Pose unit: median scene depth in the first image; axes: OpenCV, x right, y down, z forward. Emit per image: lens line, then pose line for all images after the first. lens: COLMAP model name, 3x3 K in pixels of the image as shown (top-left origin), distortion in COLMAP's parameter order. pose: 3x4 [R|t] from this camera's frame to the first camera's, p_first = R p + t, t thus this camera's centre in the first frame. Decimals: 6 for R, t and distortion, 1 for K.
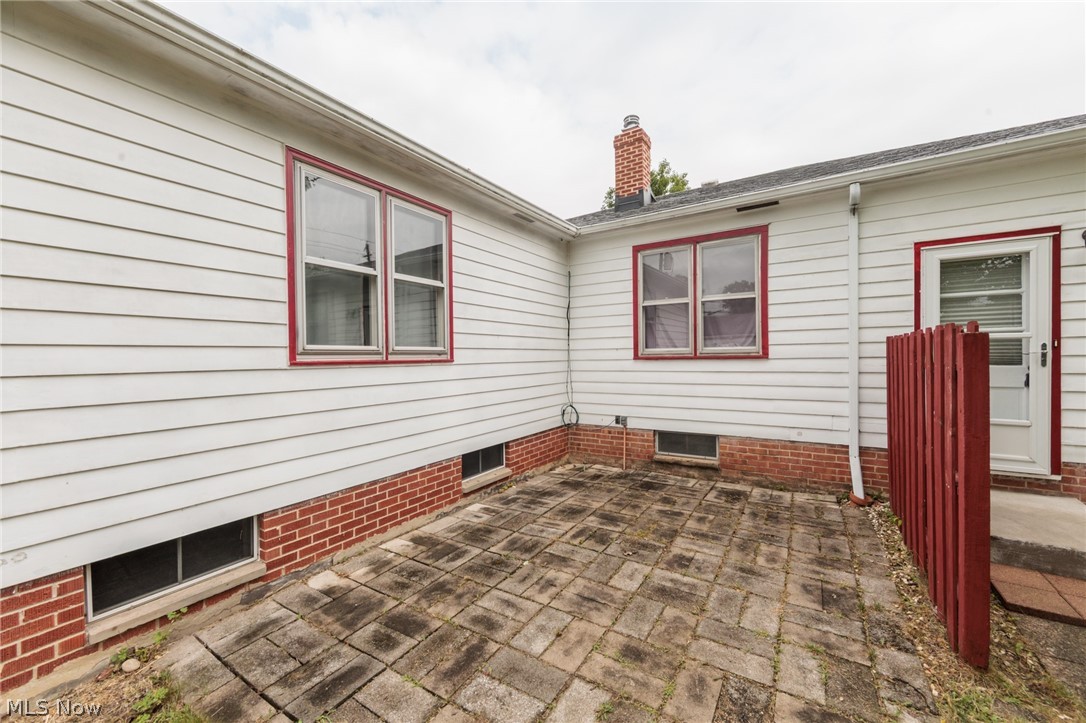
lens RADIAL K [[425.1, 0, 542.7], [0, 425.1, 360.5], [0, 0, 1]] dist [-0.000799, -0.000664]
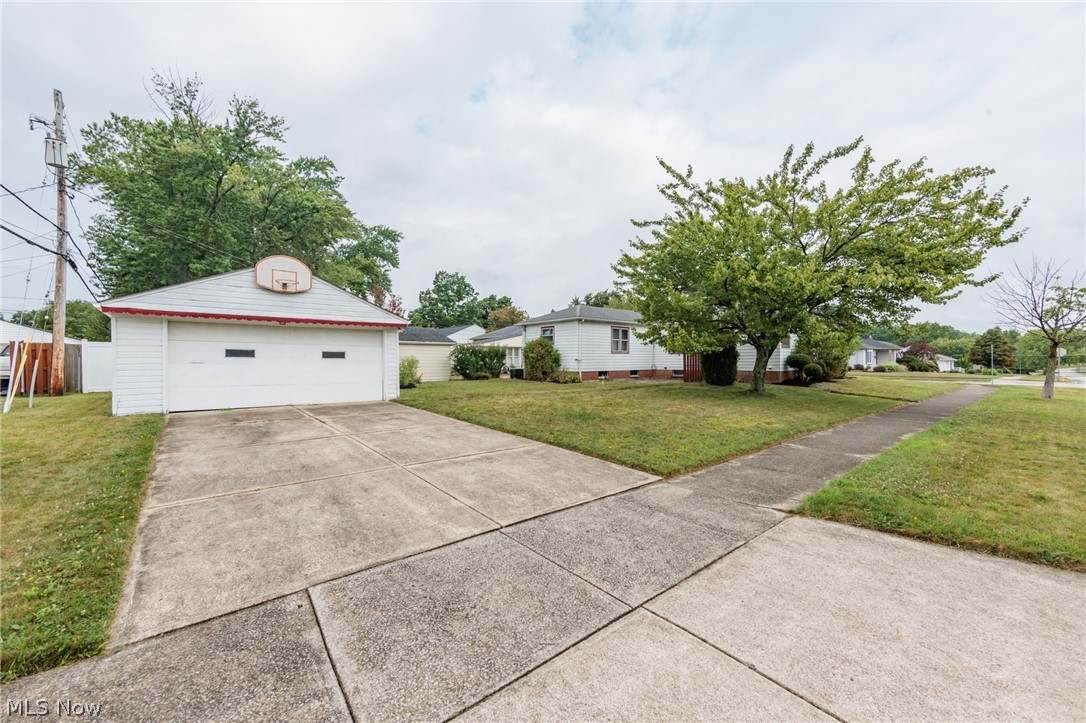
lens RADIAL K [[425.1, 0, 550.3], [0, 425.1, 359.6], [0, 0, 1]] dist [-0.000799, -0.000664]
pose [[0.955318, 0.018214, -0.295018, 0.422808], [-0.018822, 0.999823, 0.000780, 0.089154], [0.294980, 0.004808, 0.955491, -4.381556]]
